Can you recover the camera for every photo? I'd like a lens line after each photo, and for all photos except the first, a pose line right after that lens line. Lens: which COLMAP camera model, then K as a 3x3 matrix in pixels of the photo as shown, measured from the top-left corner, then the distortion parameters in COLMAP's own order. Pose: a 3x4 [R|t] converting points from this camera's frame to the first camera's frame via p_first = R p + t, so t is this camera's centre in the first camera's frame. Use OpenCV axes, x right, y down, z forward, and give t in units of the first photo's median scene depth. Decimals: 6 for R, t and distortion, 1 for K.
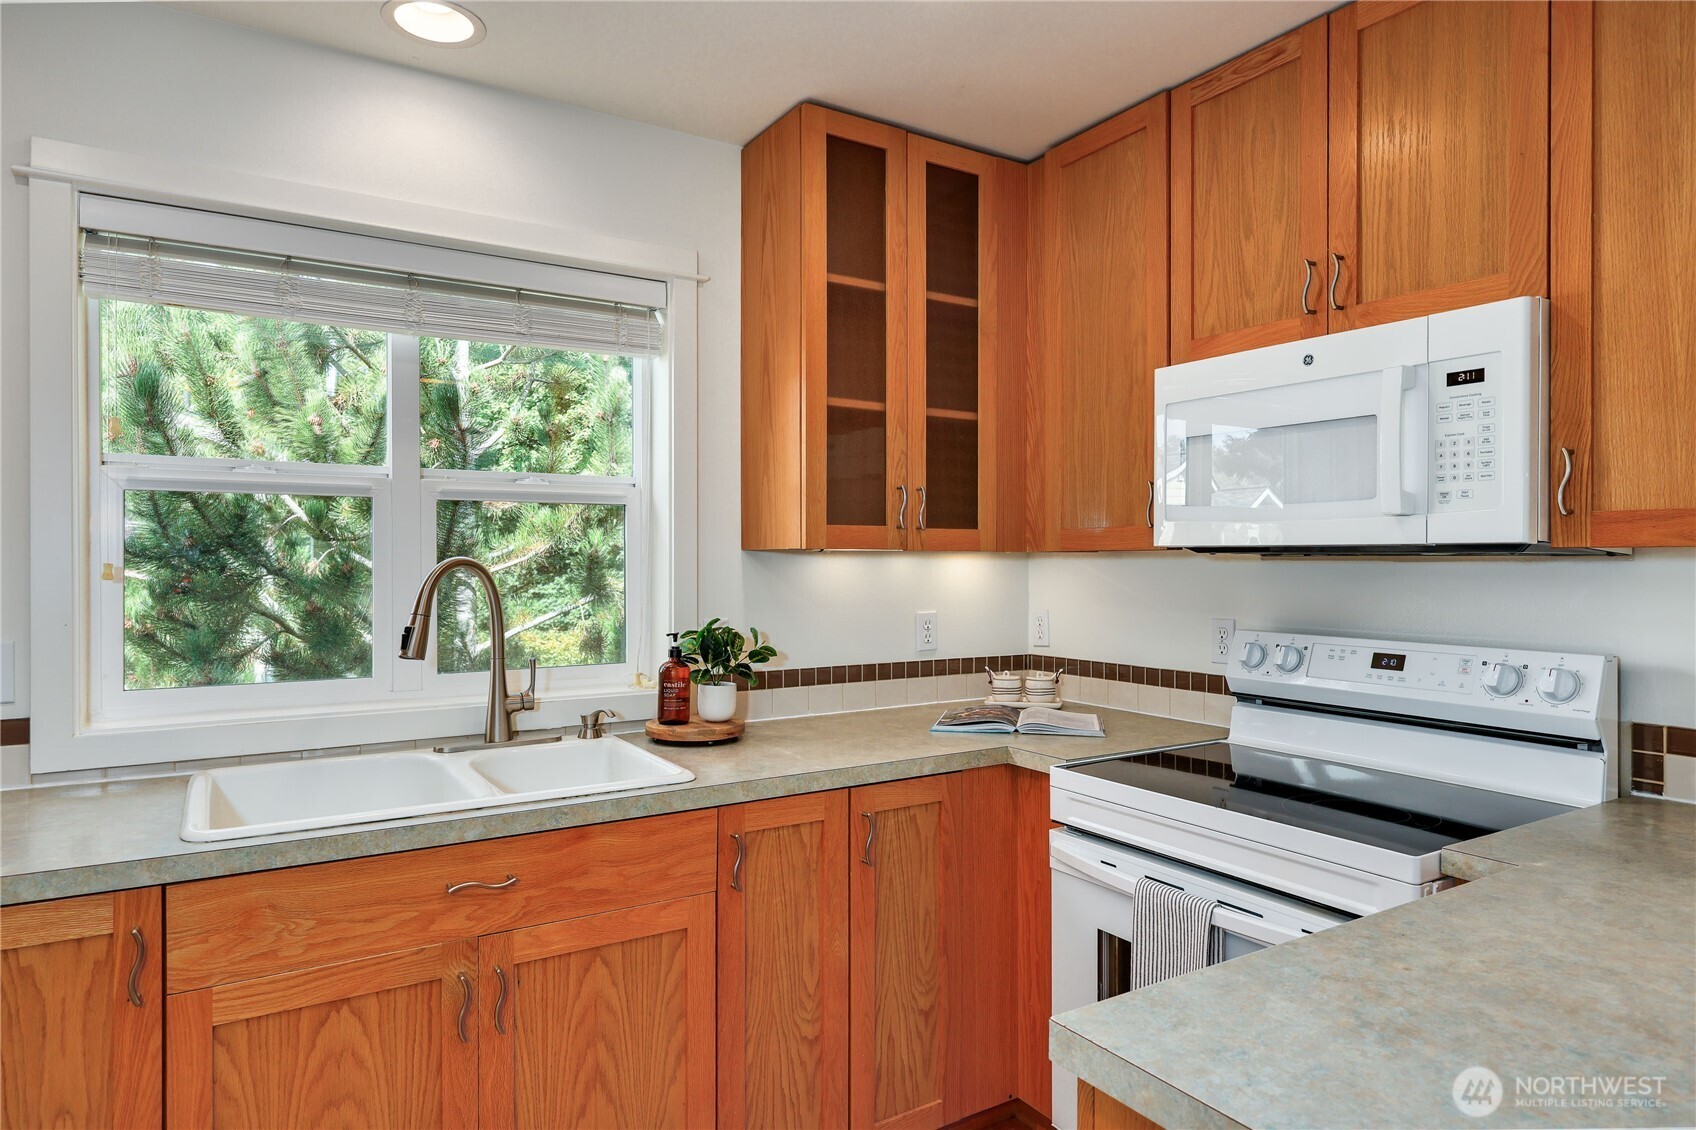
lens RADIAL K [[1009.3, 0, 849.7], [0, 1009.3, 558.6], [0, 0, 1]] dist [0.001094, -0.002977]
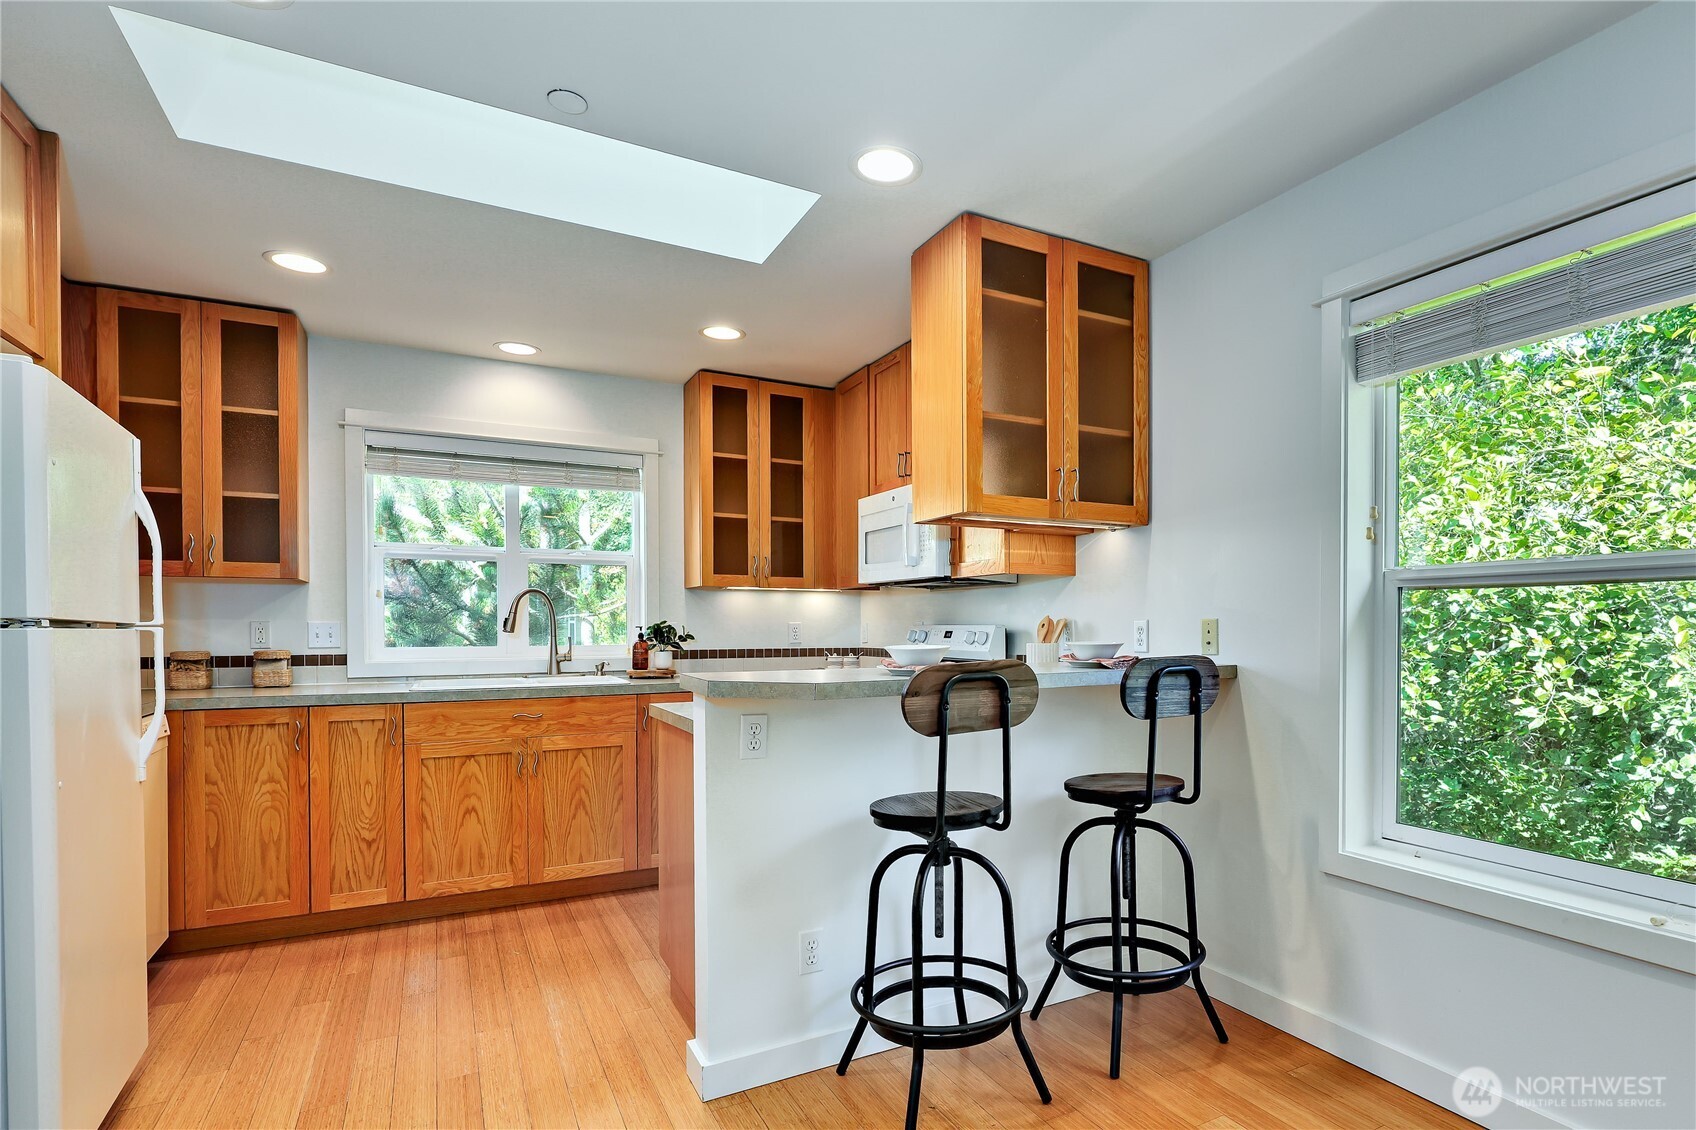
lens RADIAL K [[868.8, 0, 935.8], [0, 868.8, 630.9], [0, 0, 1]] dist [0.002721, 0.000974]
pose [[0.999098, -0.001774, -0.042430, 0.533143], [0.002138, 0.999961, 0.008527, 0.071602], [0.042413, -0.008610, 0.999063, -0.798459]]
